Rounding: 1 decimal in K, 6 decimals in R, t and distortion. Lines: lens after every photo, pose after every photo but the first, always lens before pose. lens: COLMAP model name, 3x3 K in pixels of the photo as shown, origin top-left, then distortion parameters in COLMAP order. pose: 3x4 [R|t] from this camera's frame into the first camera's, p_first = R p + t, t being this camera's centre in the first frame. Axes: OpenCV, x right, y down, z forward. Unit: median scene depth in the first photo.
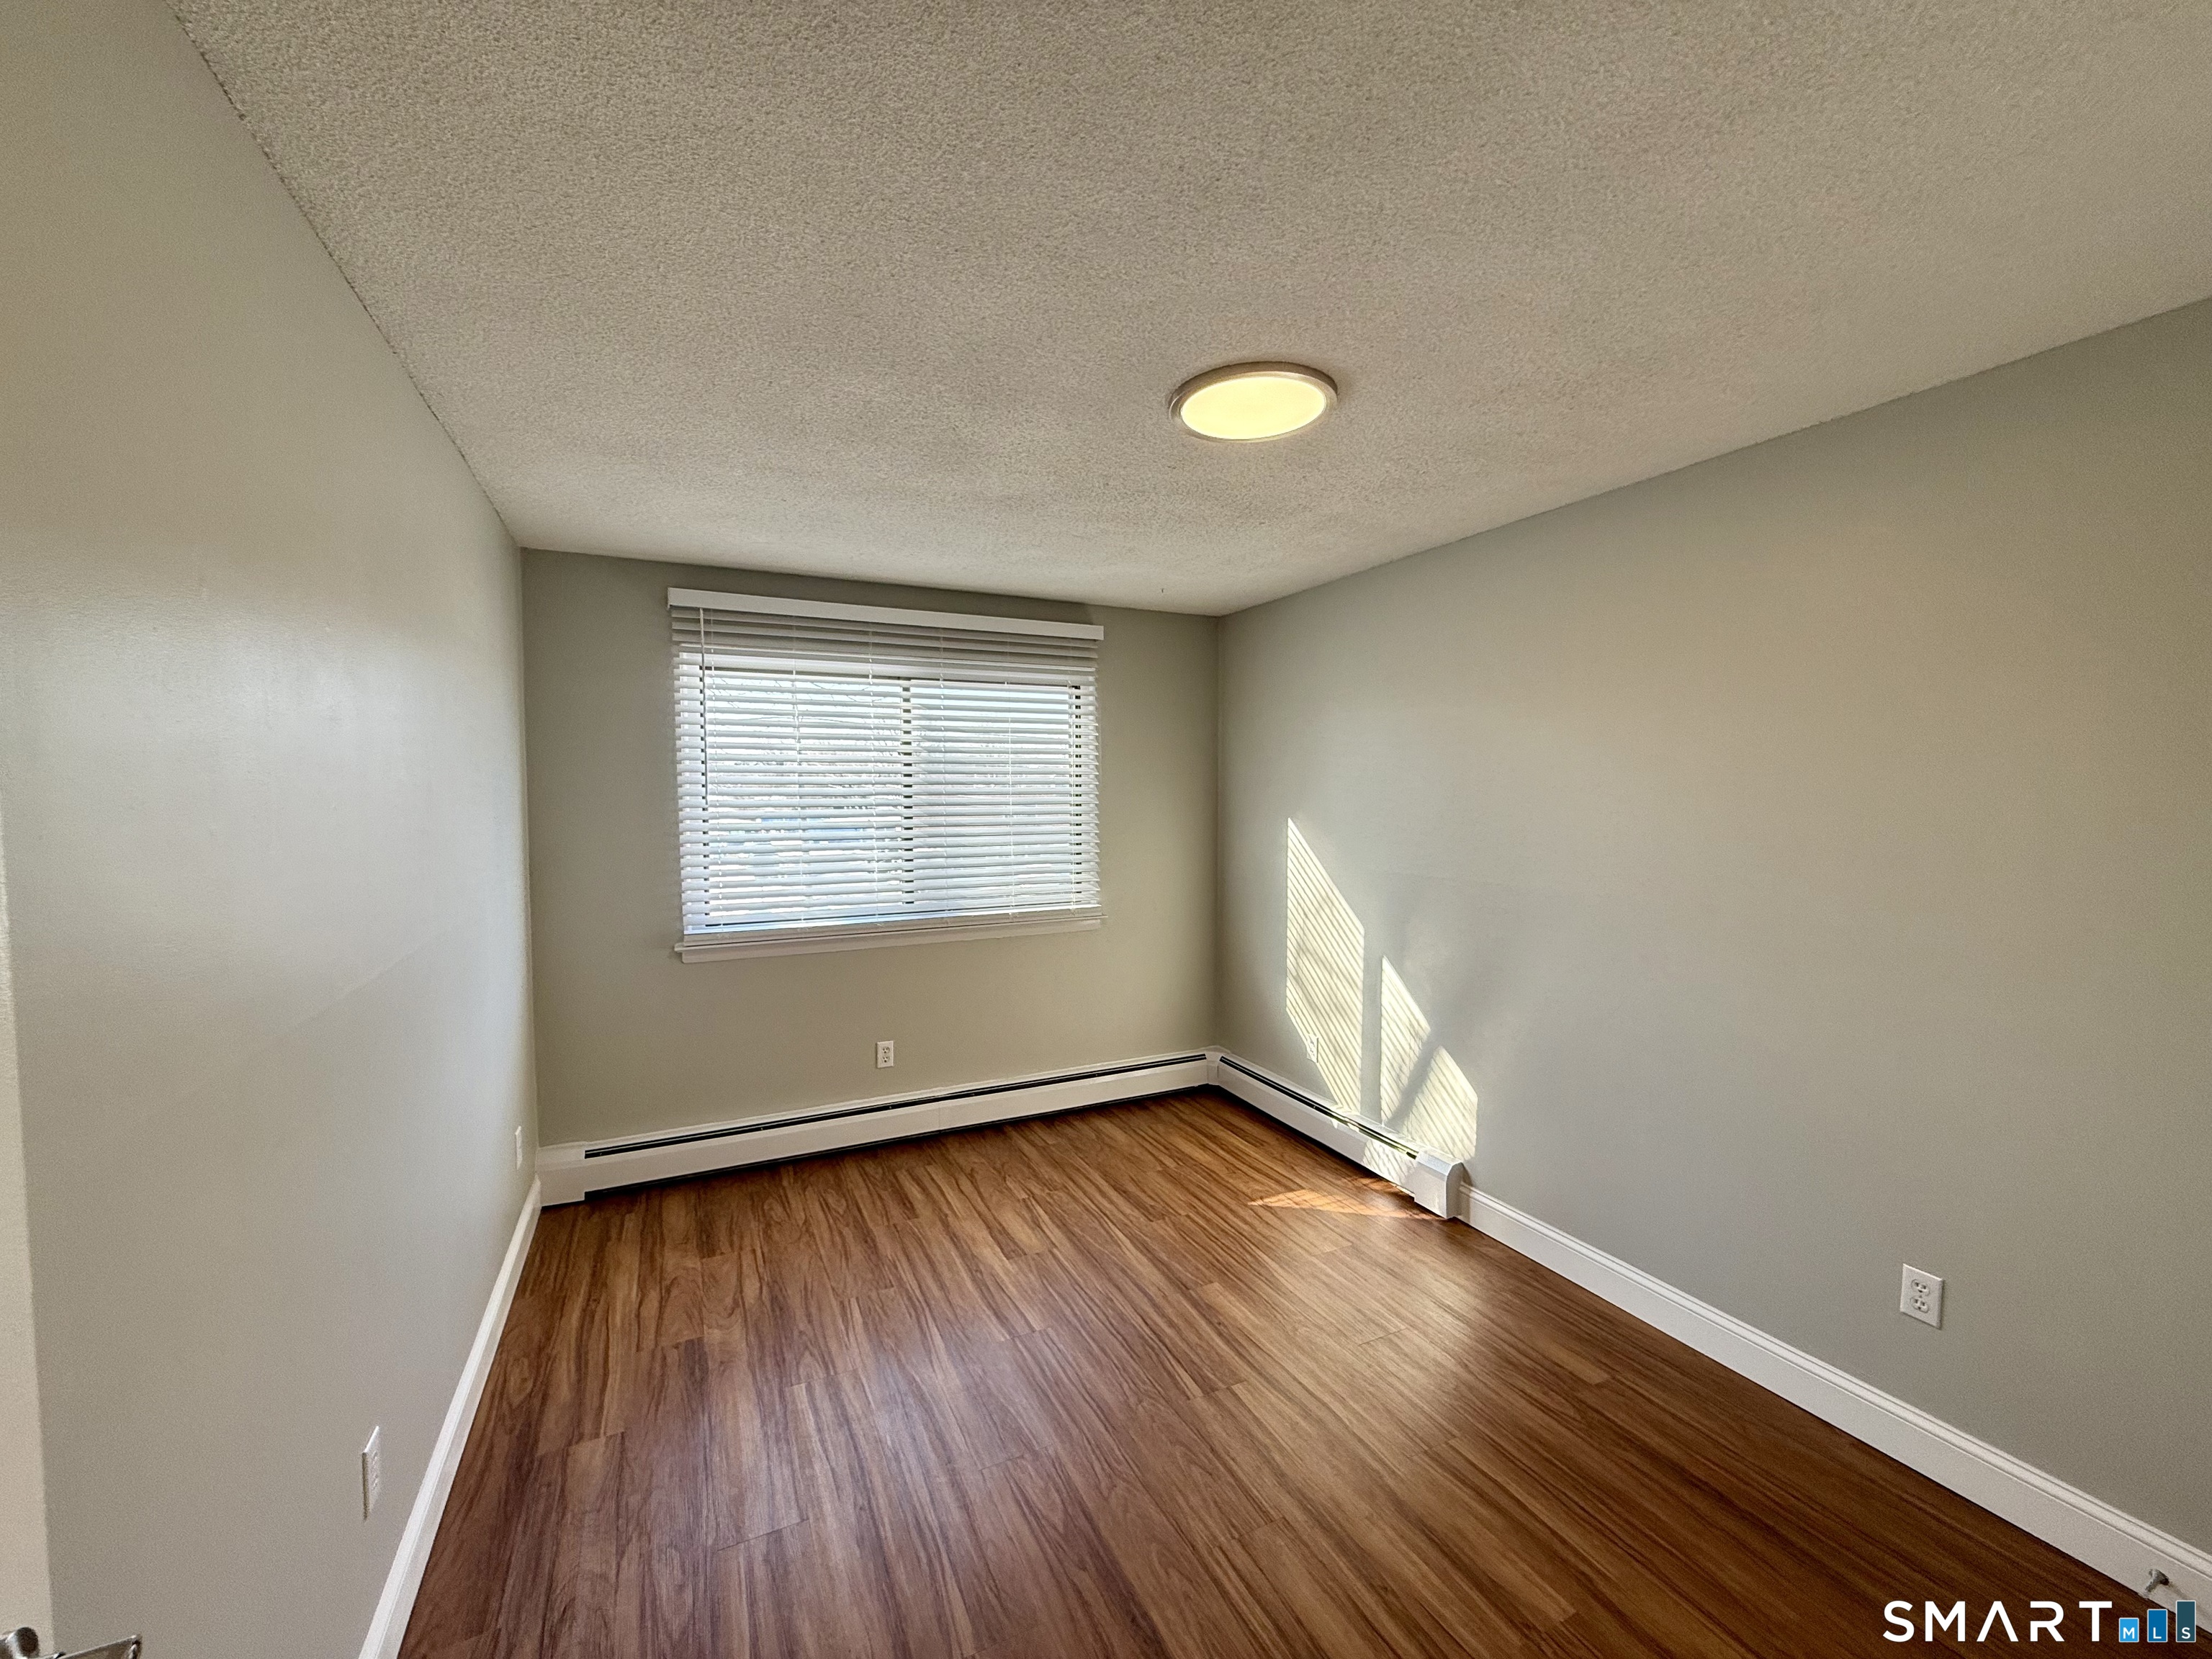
lens RADIAL K [[891.3, 0, 1103.7], [0, 891.3, 836.5], [0, 0, 1]] dist [-0.000575, -0.000017]
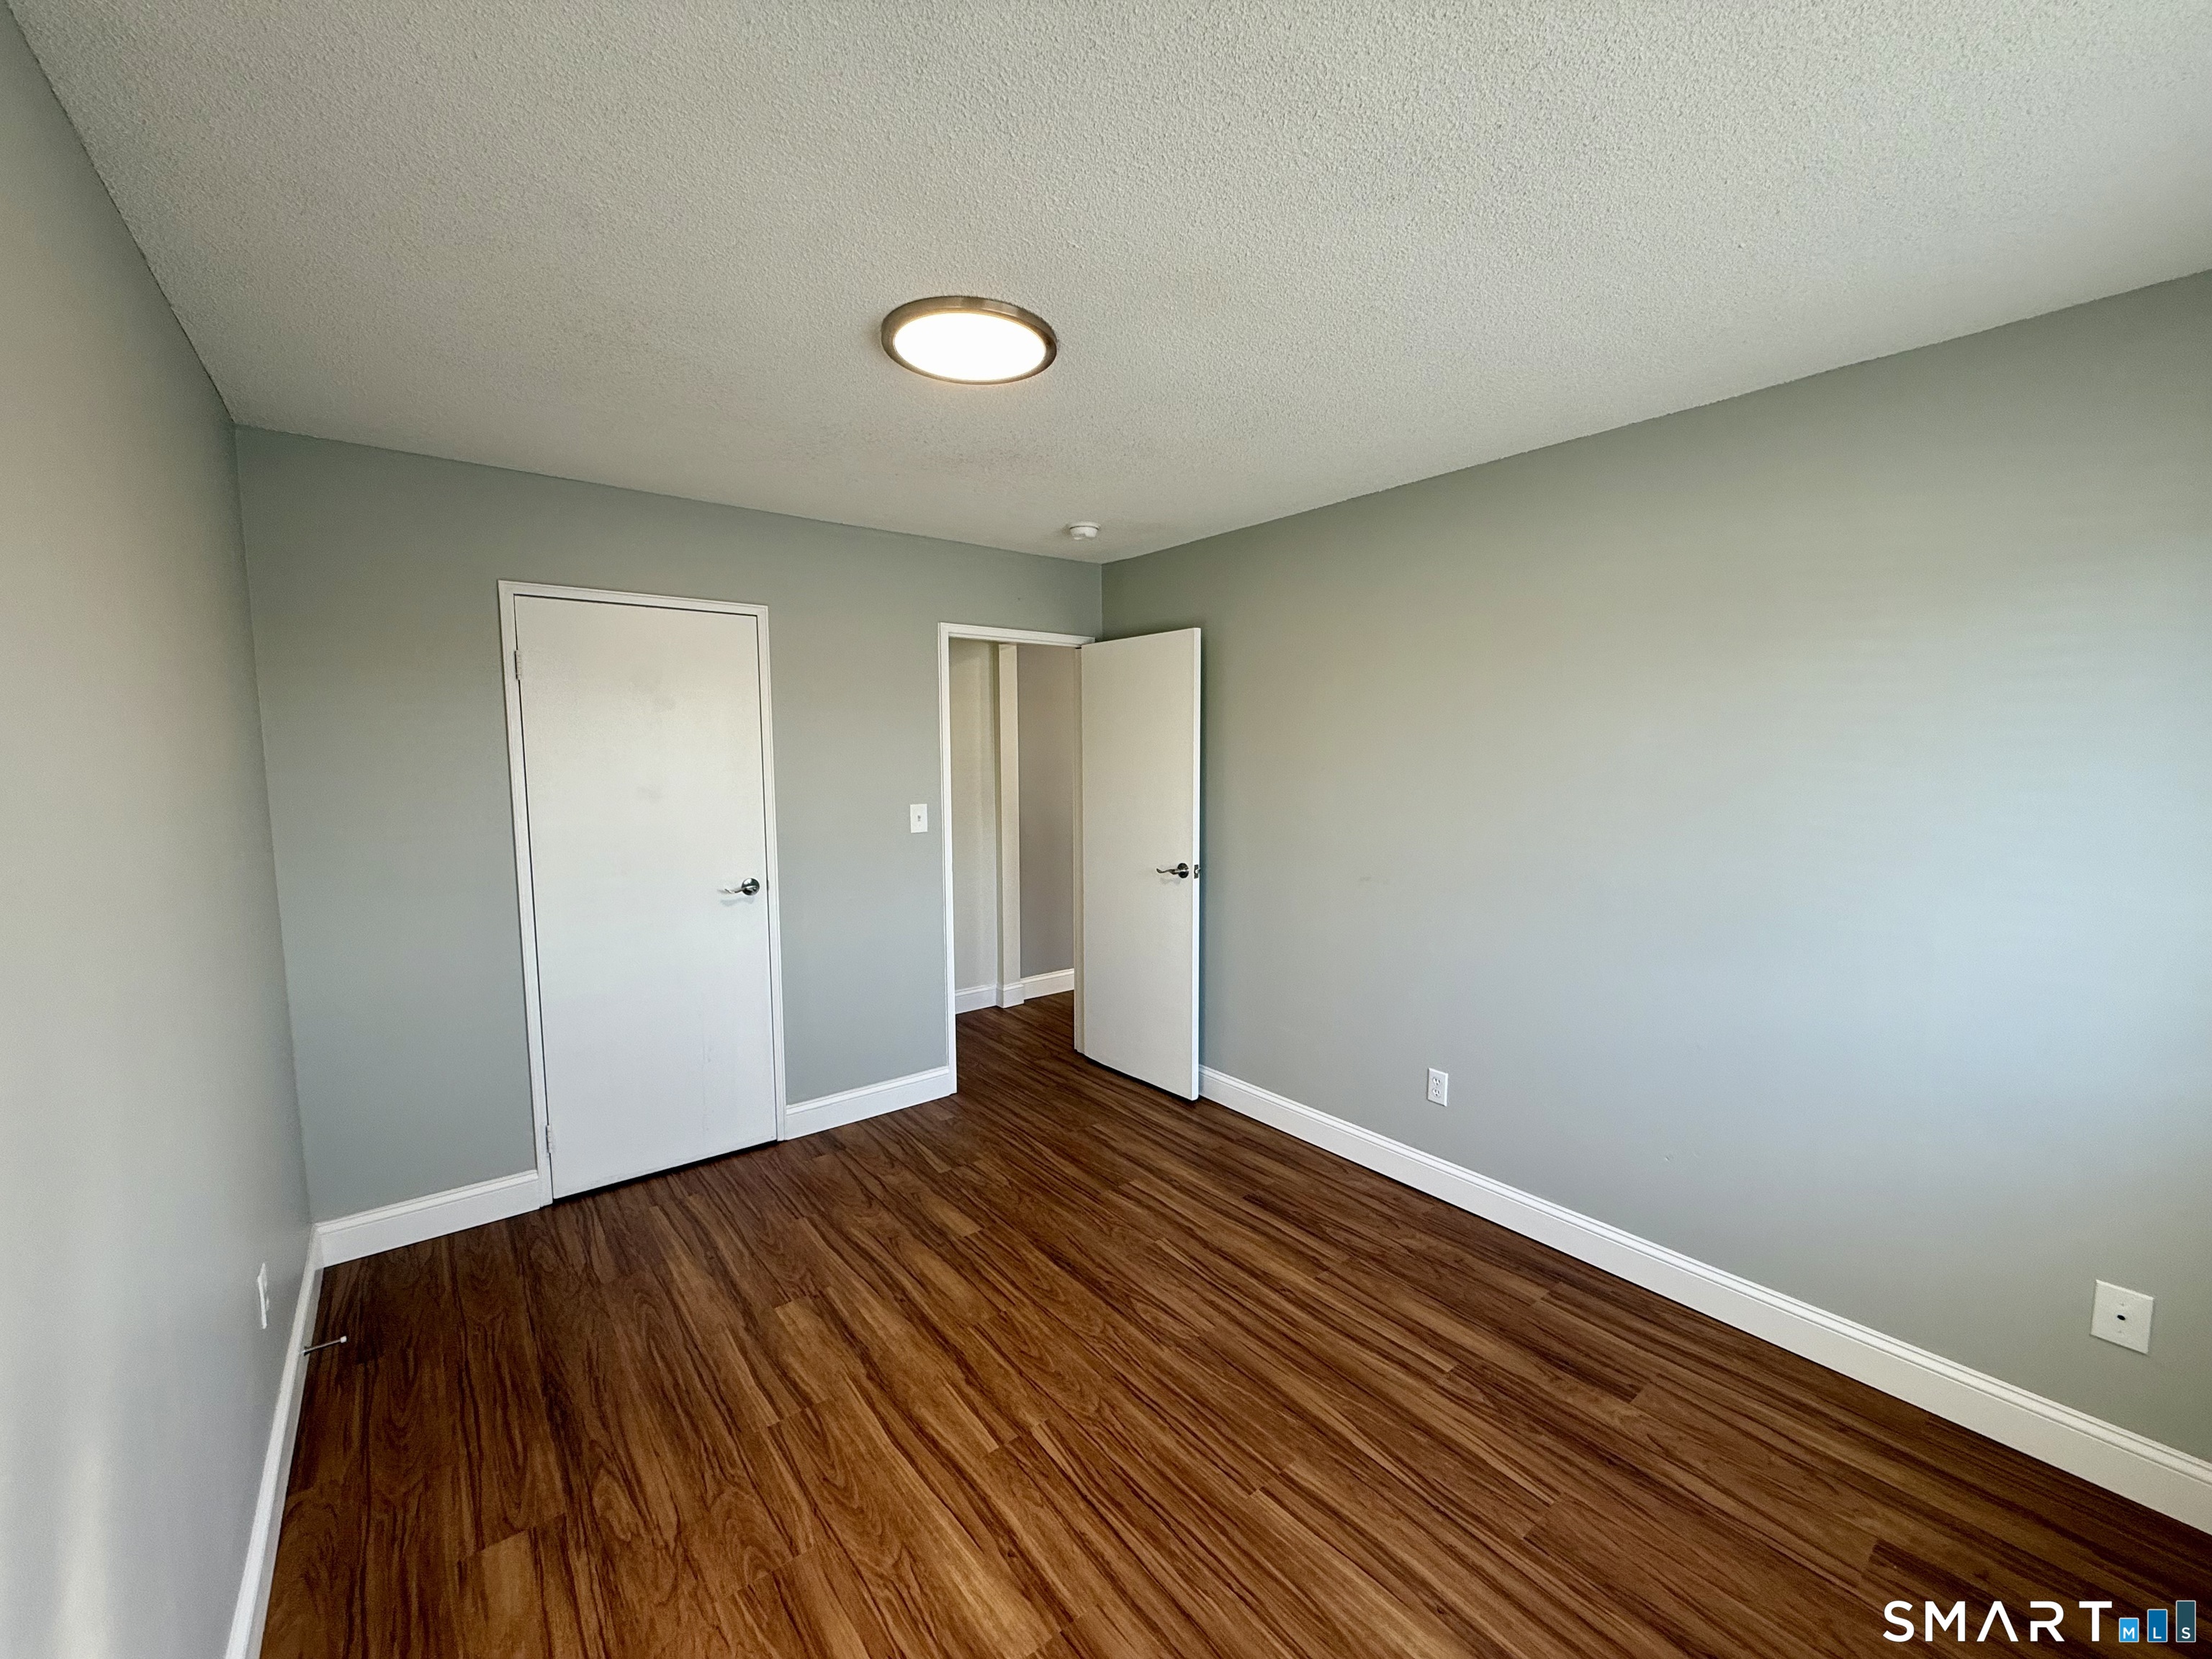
lens RADIAL K [[891.3, 0, 1106.0], [0, 891.3, 832.3], [0, 0, 1]] dist [-0.000575, -0.000017]
pose [[-0.976647, 0.024803, -0.213413, 0.211683], [-0.007426, 0.988824, 0.148903, -0.096556], [0.214722, 0.147011, -0.965548, 1.772938]]
